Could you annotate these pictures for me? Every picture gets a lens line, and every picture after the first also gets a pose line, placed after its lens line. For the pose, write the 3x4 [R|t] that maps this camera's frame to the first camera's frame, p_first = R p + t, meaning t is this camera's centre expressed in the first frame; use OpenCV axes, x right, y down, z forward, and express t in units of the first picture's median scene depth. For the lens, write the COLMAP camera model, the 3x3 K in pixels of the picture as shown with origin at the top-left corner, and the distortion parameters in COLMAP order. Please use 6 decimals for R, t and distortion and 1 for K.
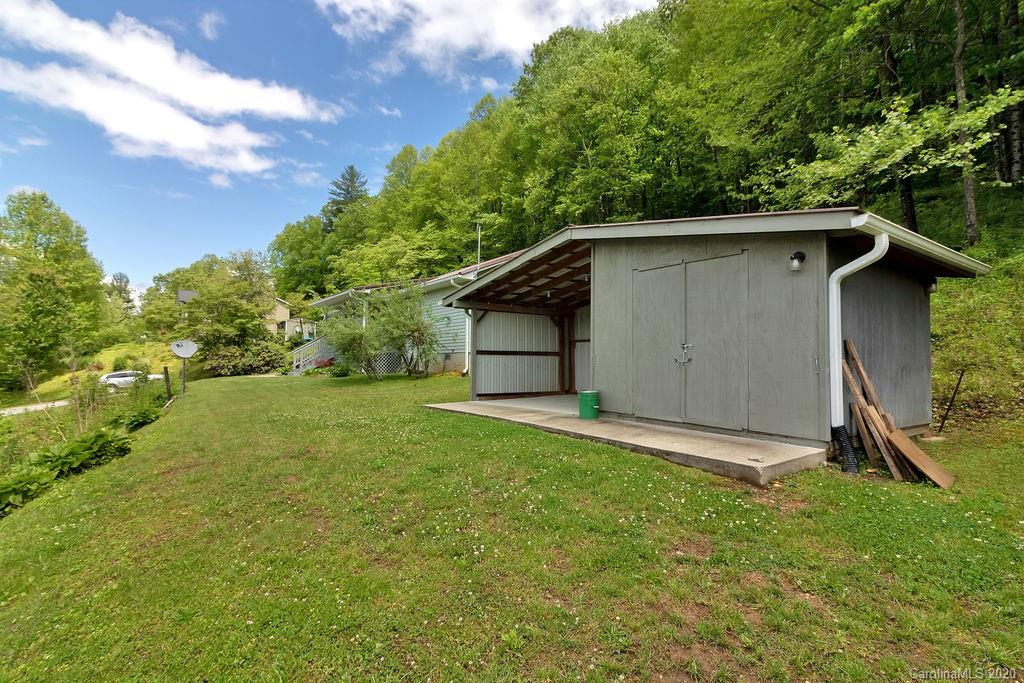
lens RADIAL K [[497.1, 0, 492.5], [0, 497.1, 324.1], [0, 0, 1]] dist [-0.000882, 0.000075]
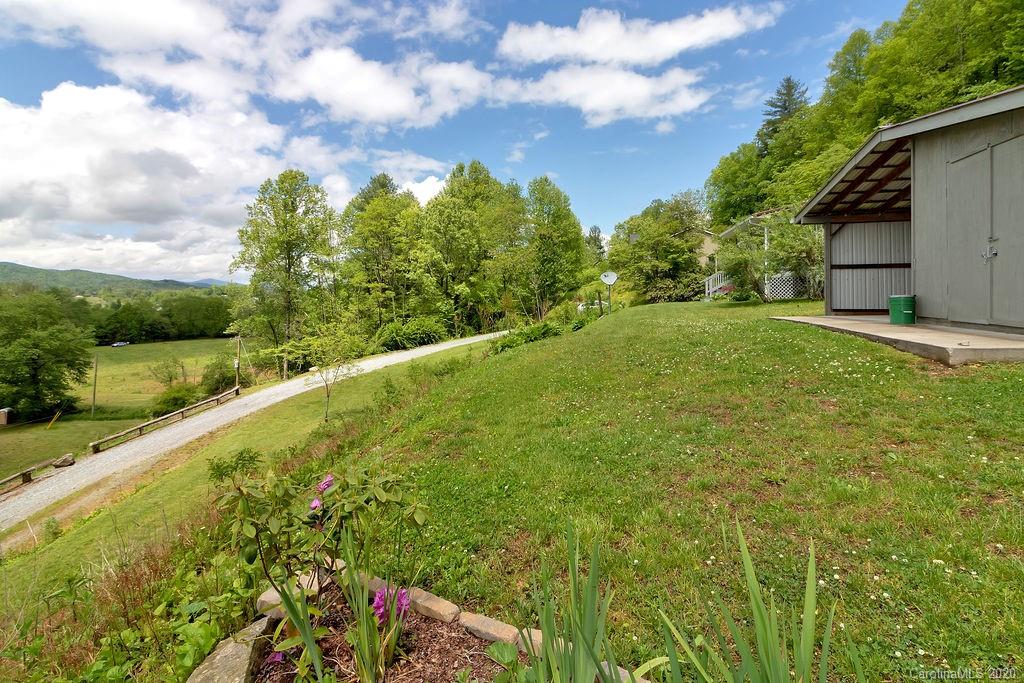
lens RADIAL K [[497.1, 0, 492.5], [0, 497.1, 324.1], [0, 0, 1]] dist [-0.000882, 0.000075]
pose [[0.644804, 0.030840, -0.763725, 0.088681], [0.067214, 0.993027, 0.096847, 0.008522], [0.761387, -0.113781, 0.638235, -0.051523]]
